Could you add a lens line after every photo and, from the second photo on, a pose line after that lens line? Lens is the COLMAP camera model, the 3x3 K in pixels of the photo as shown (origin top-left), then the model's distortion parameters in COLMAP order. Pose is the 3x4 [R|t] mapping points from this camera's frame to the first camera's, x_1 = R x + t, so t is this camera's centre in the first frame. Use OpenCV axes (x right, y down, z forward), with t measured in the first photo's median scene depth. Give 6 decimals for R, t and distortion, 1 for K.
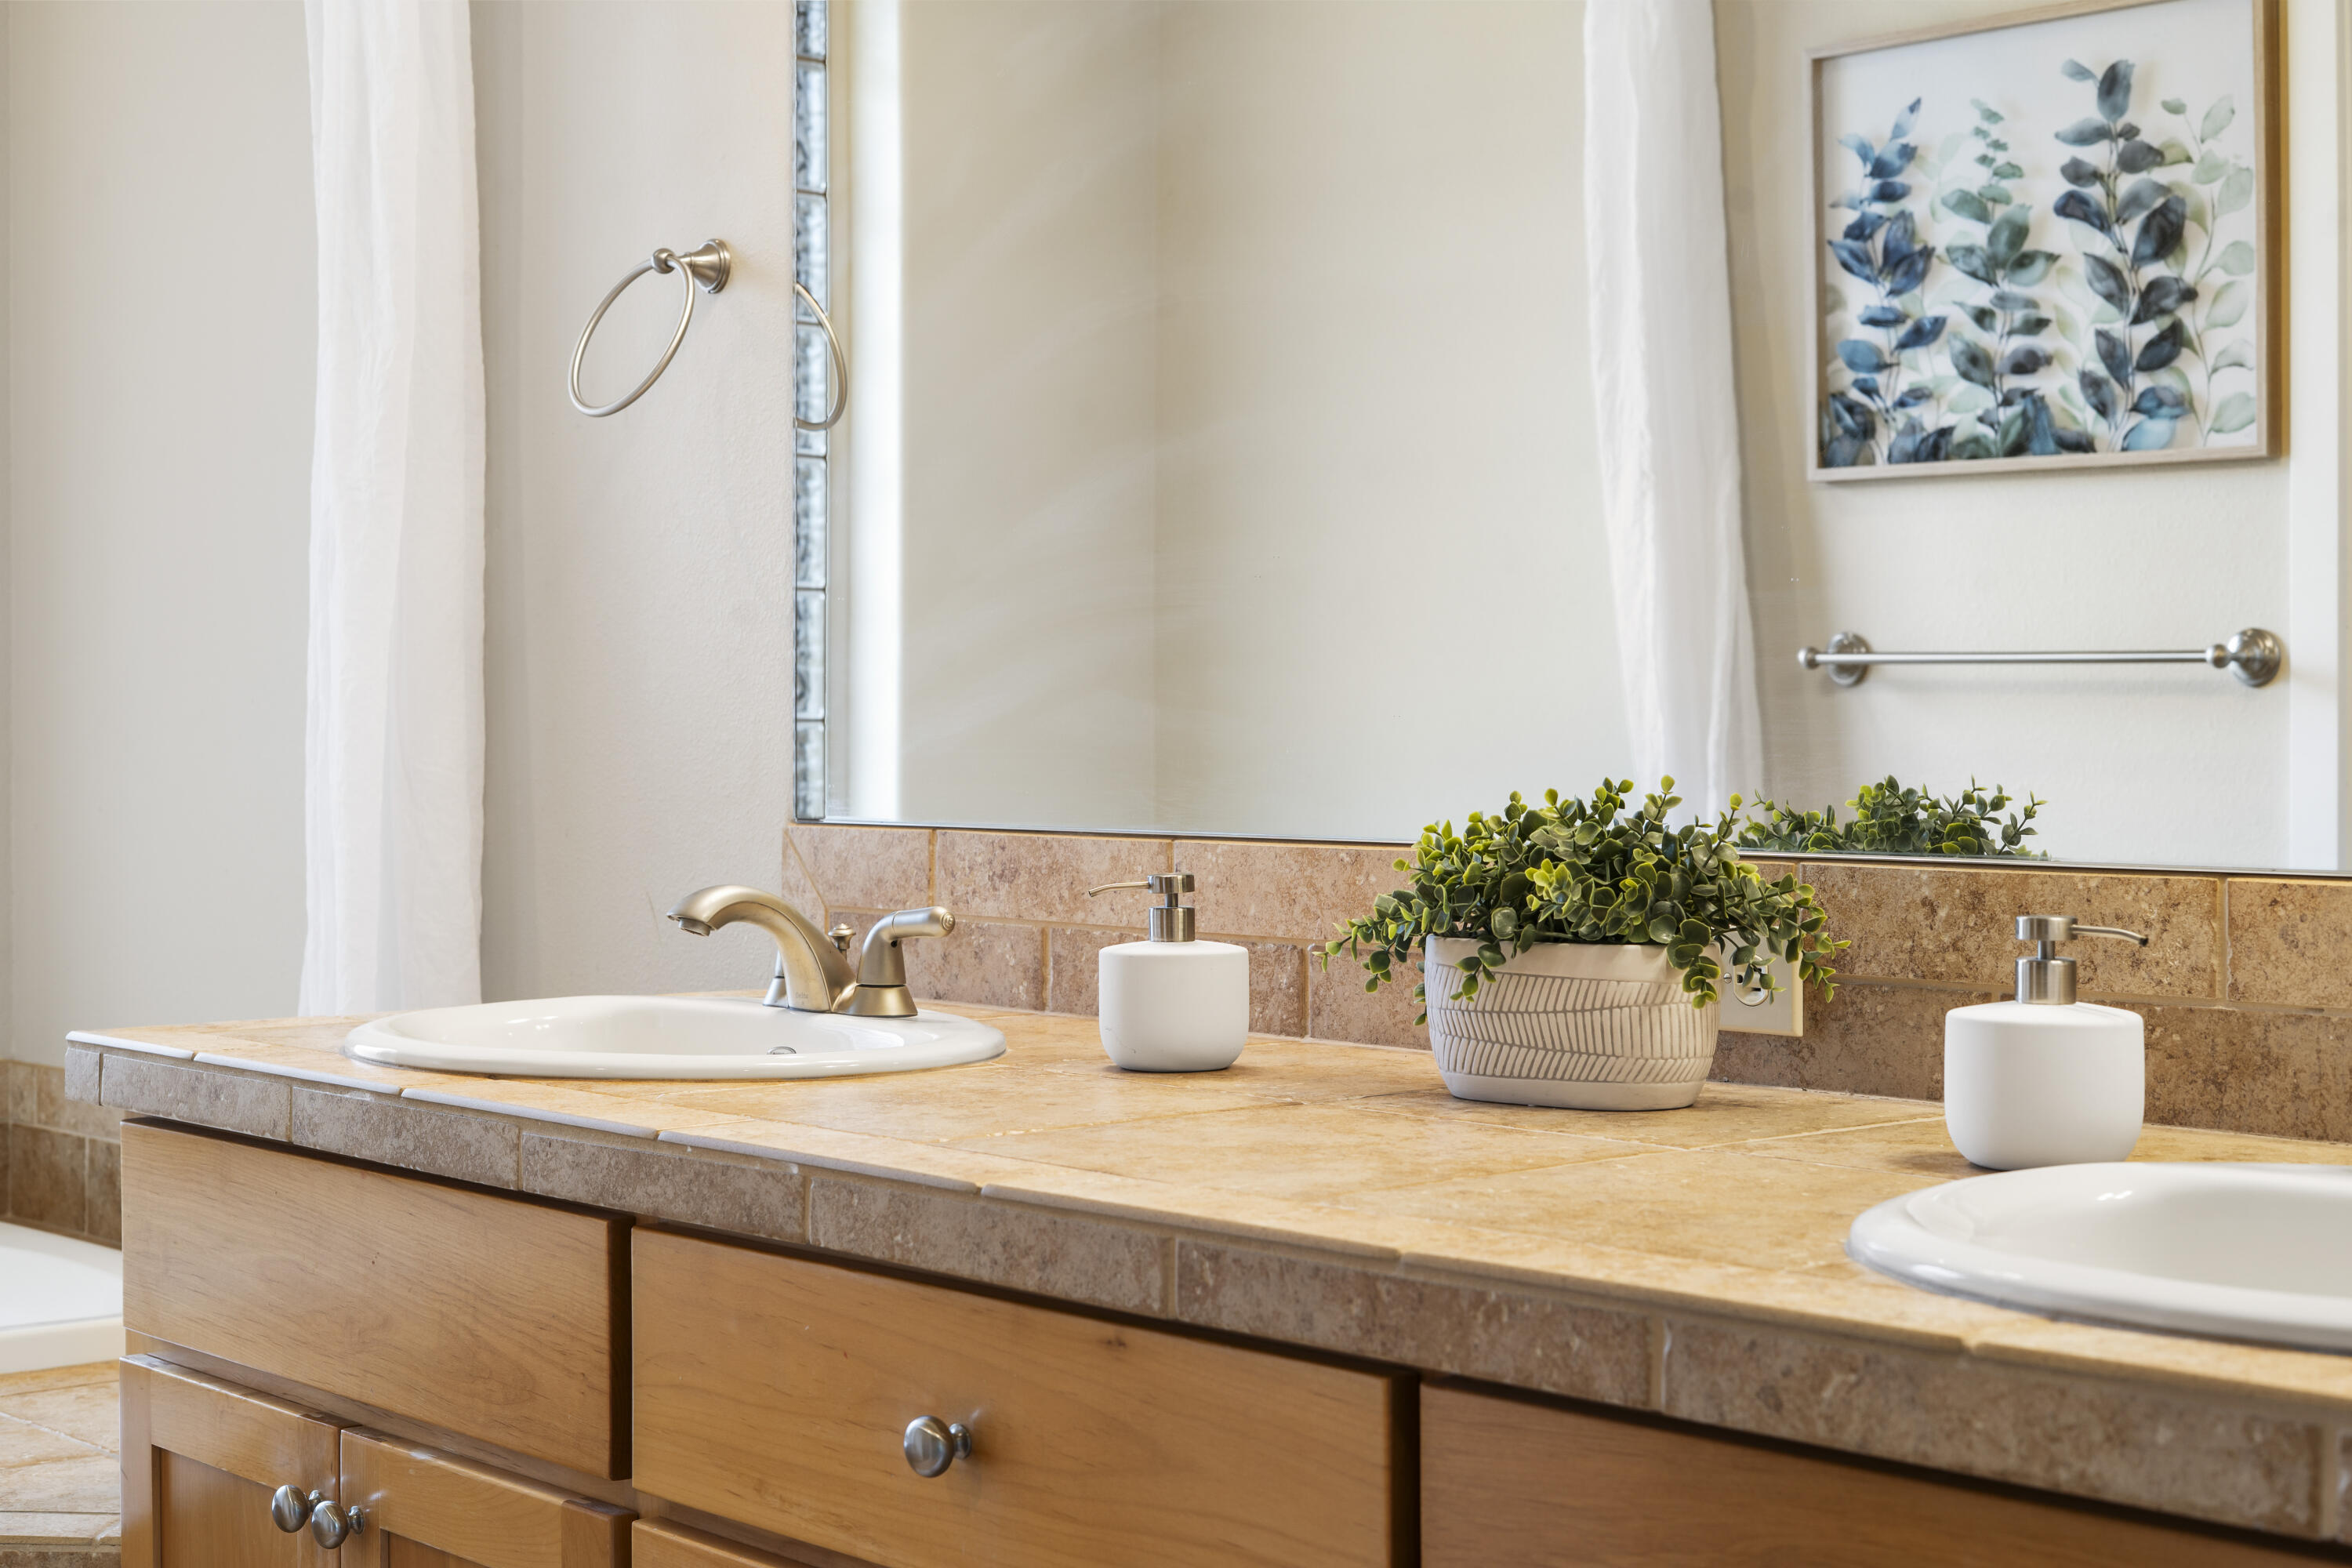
lens RADIAL K [[3526.4, 0, 1176.0], [0, 3526.4, 784.0], [0, 0, 1]] dist [0.020001, 0.007579]
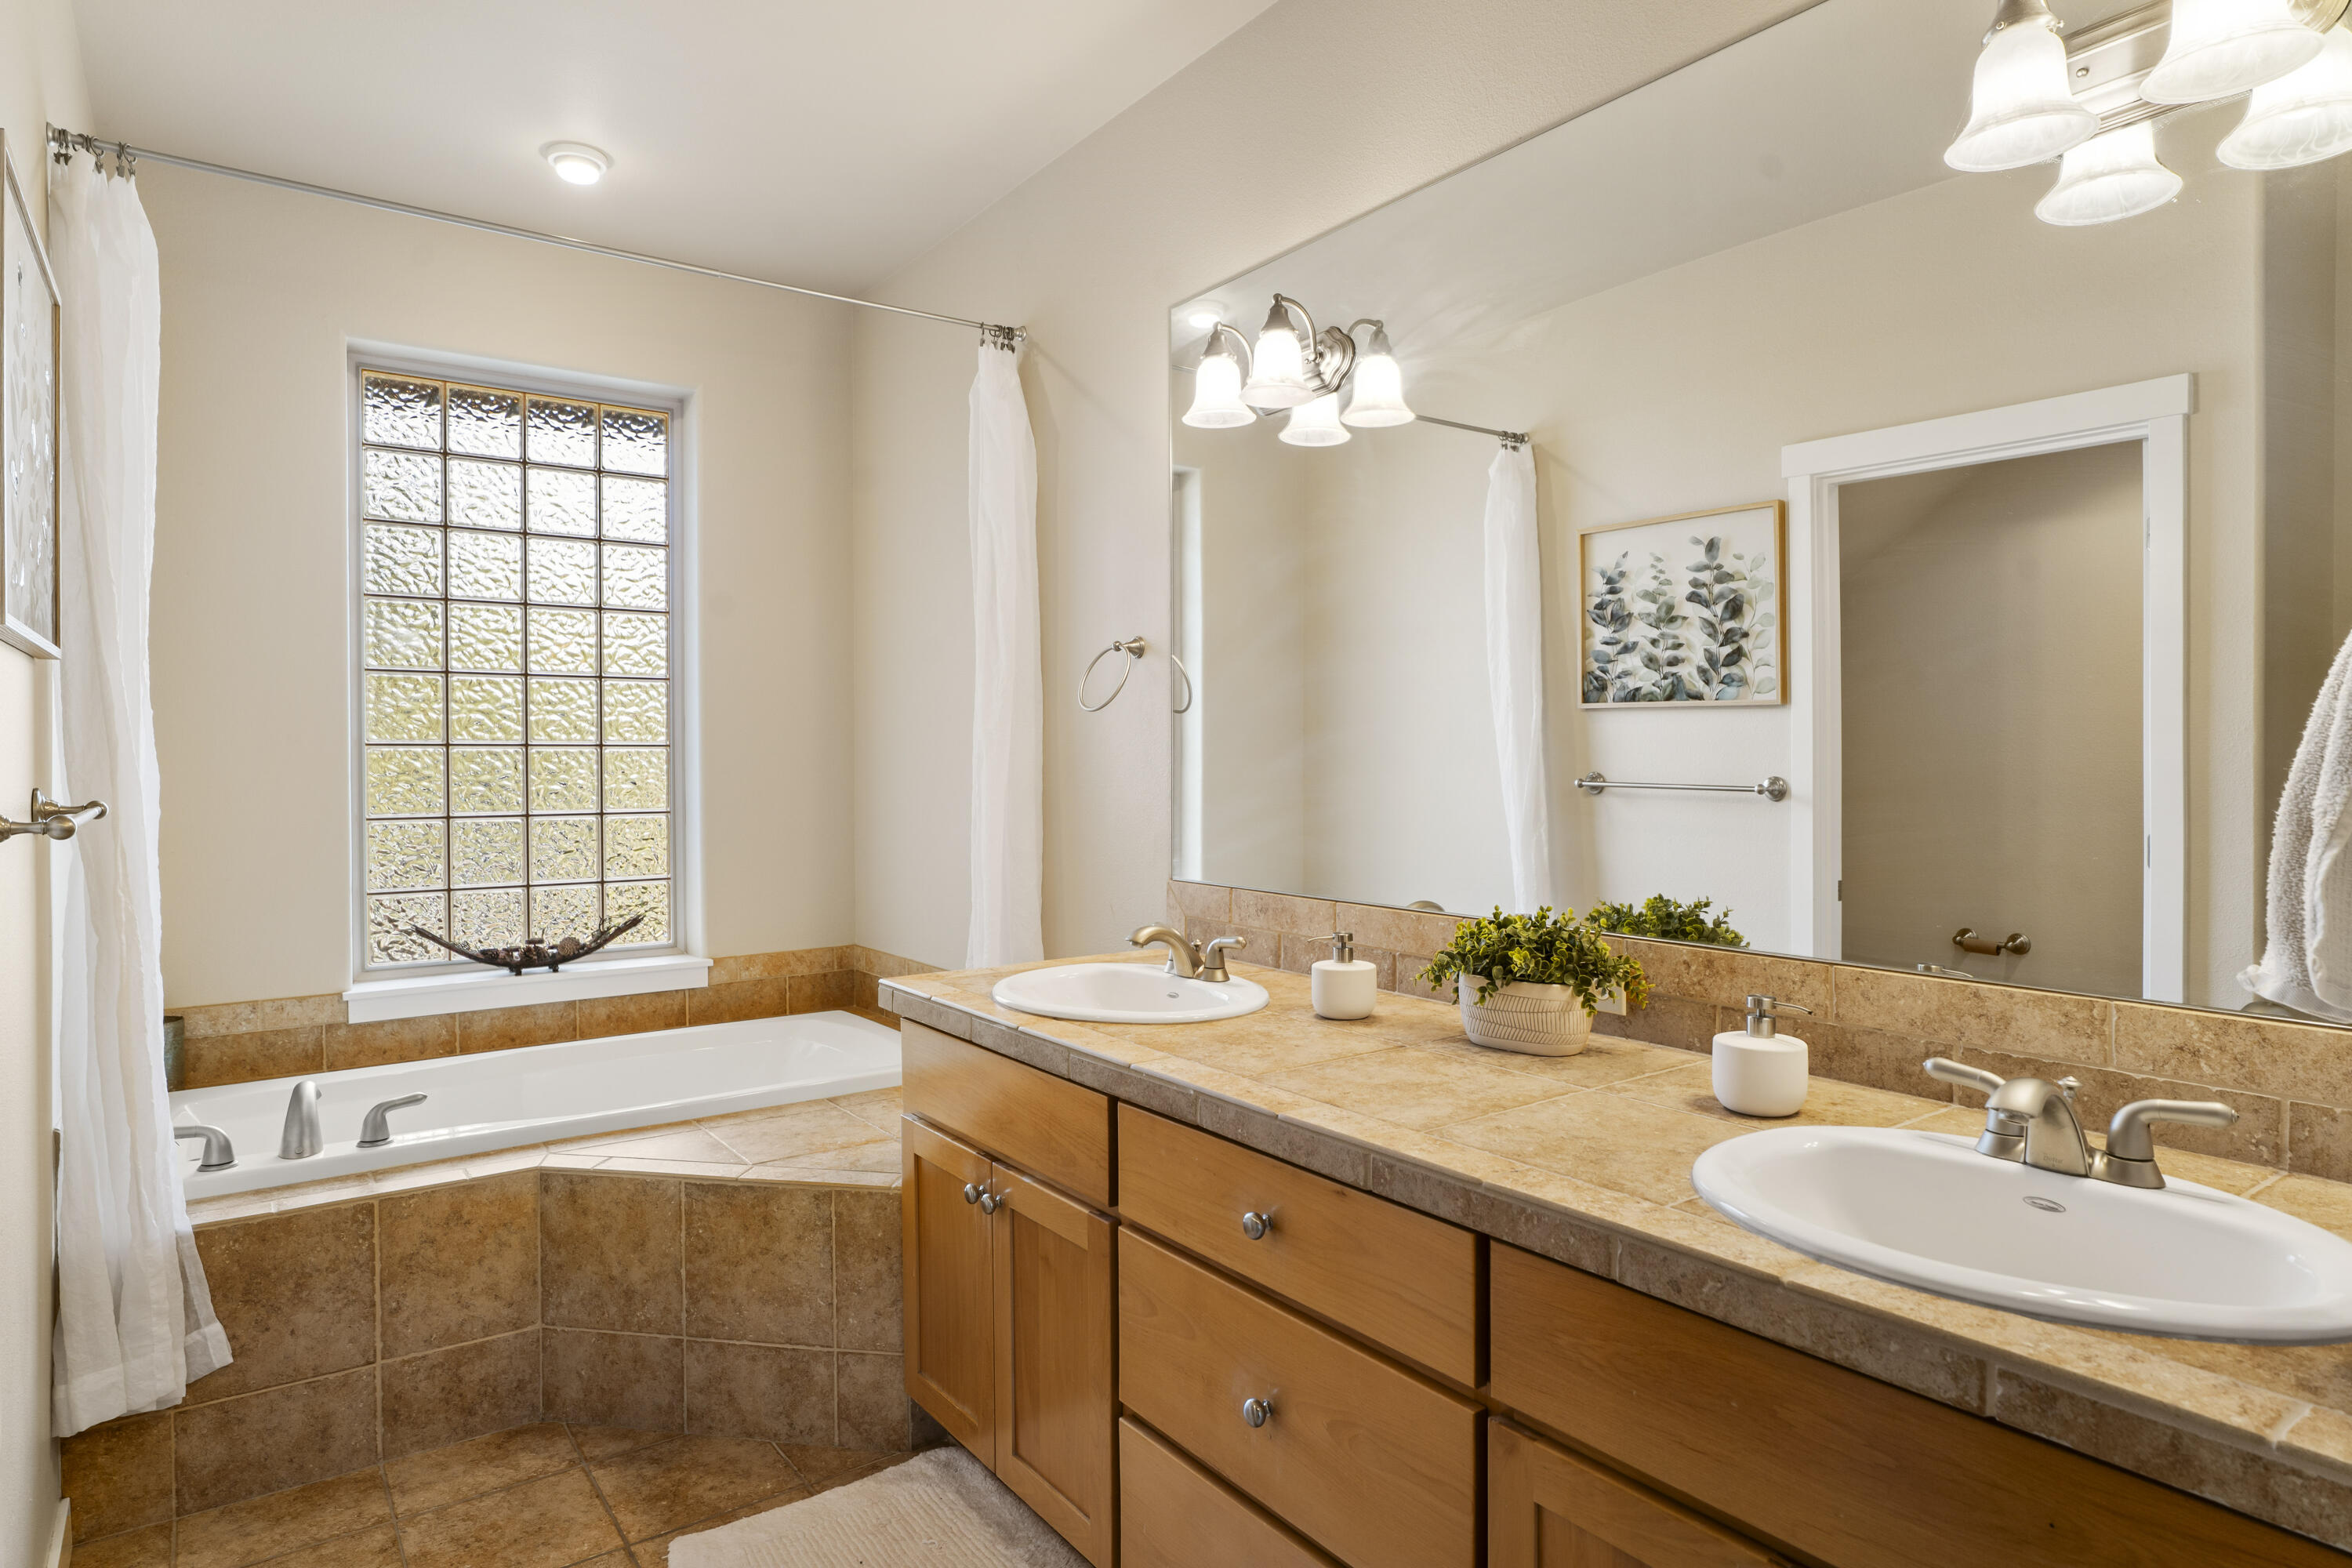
lens RADIAL K [[1355.0, 0, 1174.5], [0, 1355.0, 774.7], [0, 0, 1]] dist [-0.003428, 0.019306]
pose [[0.996461, -0.001496, -0.084048, -0.035193], [0.001508, 0.999999, 0.000082, -0.075940], [0.084048, -0.000208, 0.996462, 0.094341]]
